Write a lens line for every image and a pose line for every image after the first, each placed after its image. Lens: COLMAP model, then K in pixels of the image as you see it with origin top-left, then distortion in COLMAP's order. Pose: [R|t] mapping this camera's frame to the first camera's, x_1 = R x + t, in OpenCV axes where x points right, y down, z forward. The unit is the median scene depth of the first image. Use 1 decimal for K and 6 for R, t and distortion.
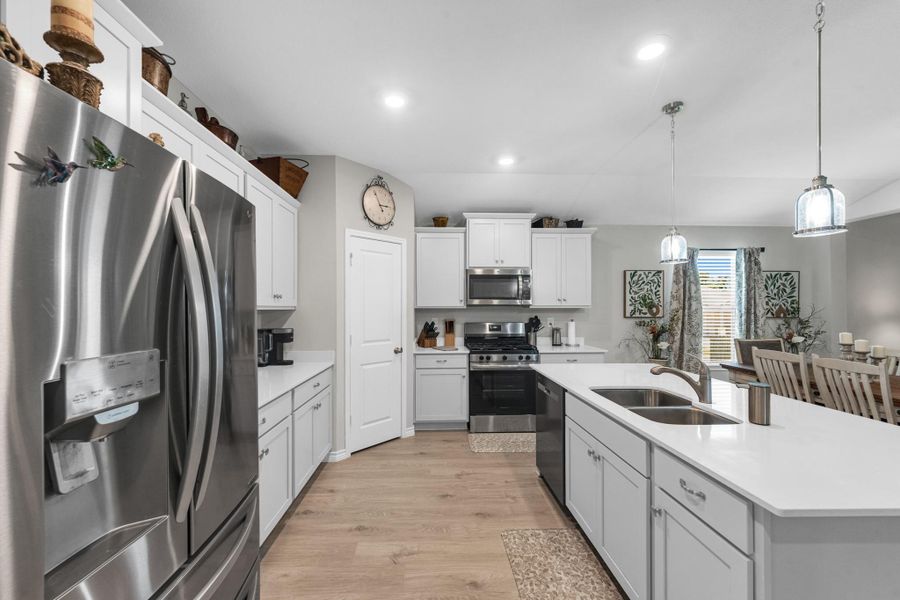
lens RADIAL K [[356.7, 0, 450.0], [0, 356.7, 300.0], [0, 0, 1]] dist [0.006422, 0.000047]
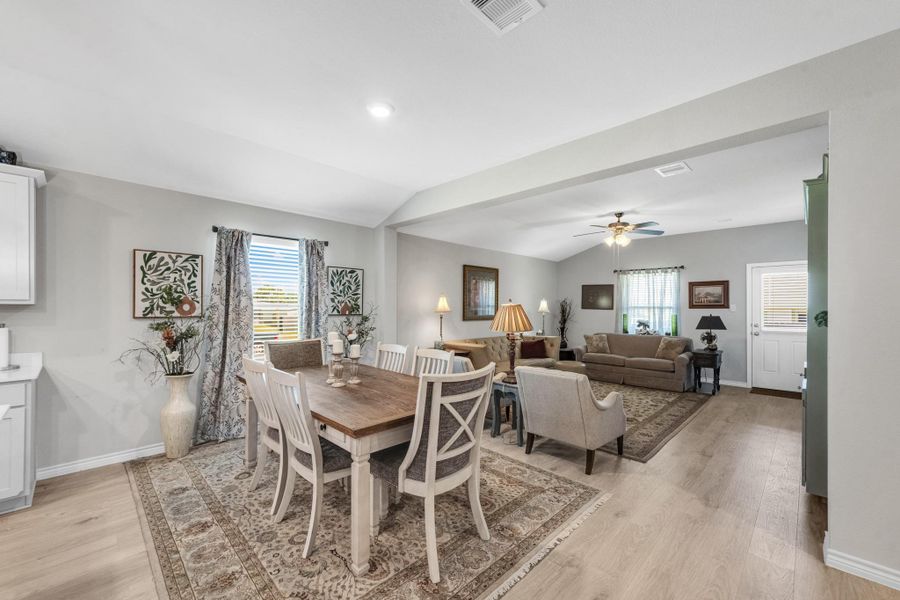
lens RADIAL K [[339.1, 0, 461.9], [0, 339.1, 307.9], [0, 0, 1]] dist [0.009962, -0.000079]
pose [[0.726770, -0.001773, 0.686879, 0.507213], [-0.017354, 0.999630, 0.020942, 0.004512], [-0.686662, -0.027140, 0.726470, 0.093072]]
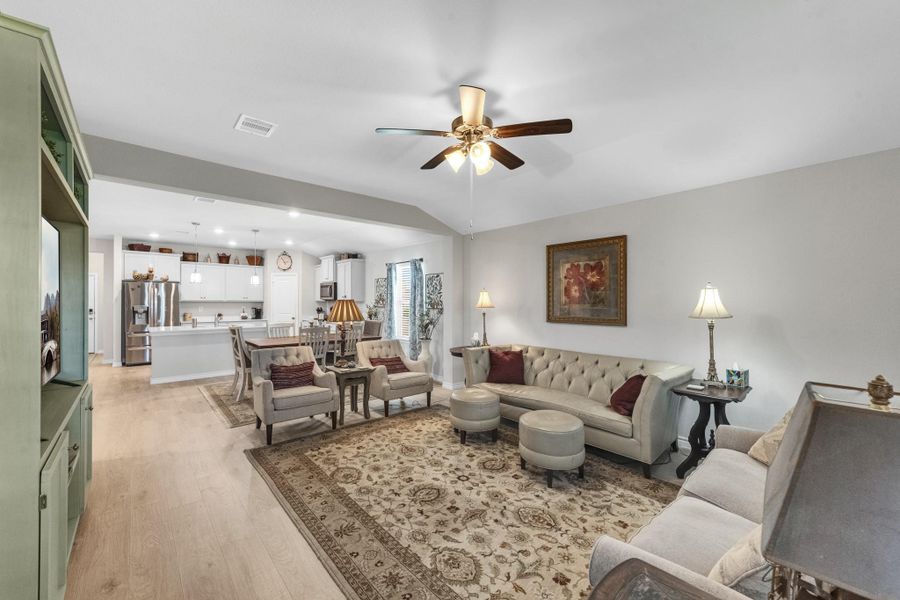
lens RADIAL K [[356.7, 0, 450.0], [0, 356.7, 300.0], [0, 0, 1]] dist [0.006422, 0.000047]
pose [[0.647964, -0.002171, -0.761668, 1.878837], [0.013301, 0.999876, 0.008466, 0.006398], [0.761554, -0.015616, 0.647913, 0.166477]]
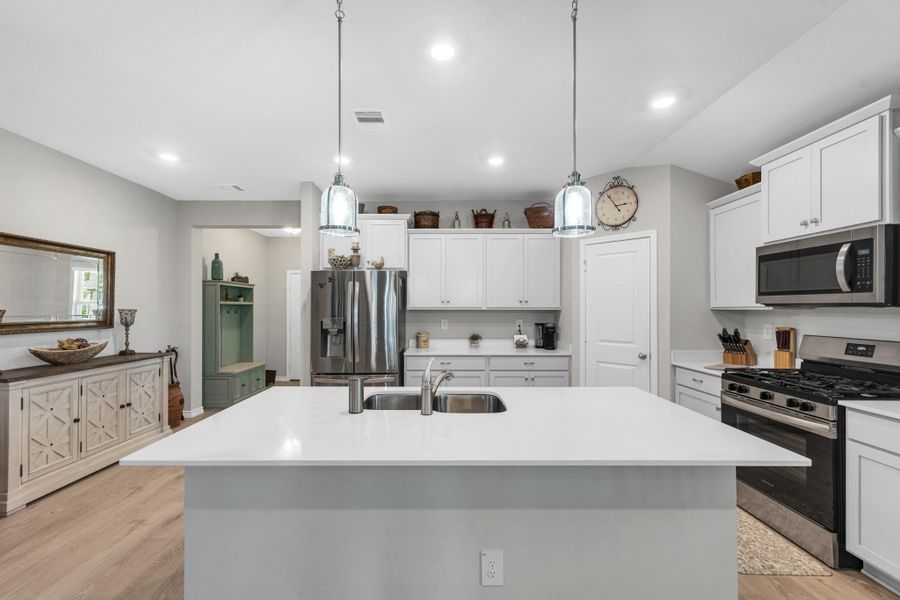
lens RADIAL K [[360.8, 0, 447.5], [0, 360.8, 305.9], [0, 0, 1]] dist [0.002335, 0.000089]
pose [[-0.006574, -0.005777, -0.999962, 0.673229], [0.019119, 0.999800, -0.005902, 0.008173], [0.999796, -0.019157, -0.006462, 0.378356]]
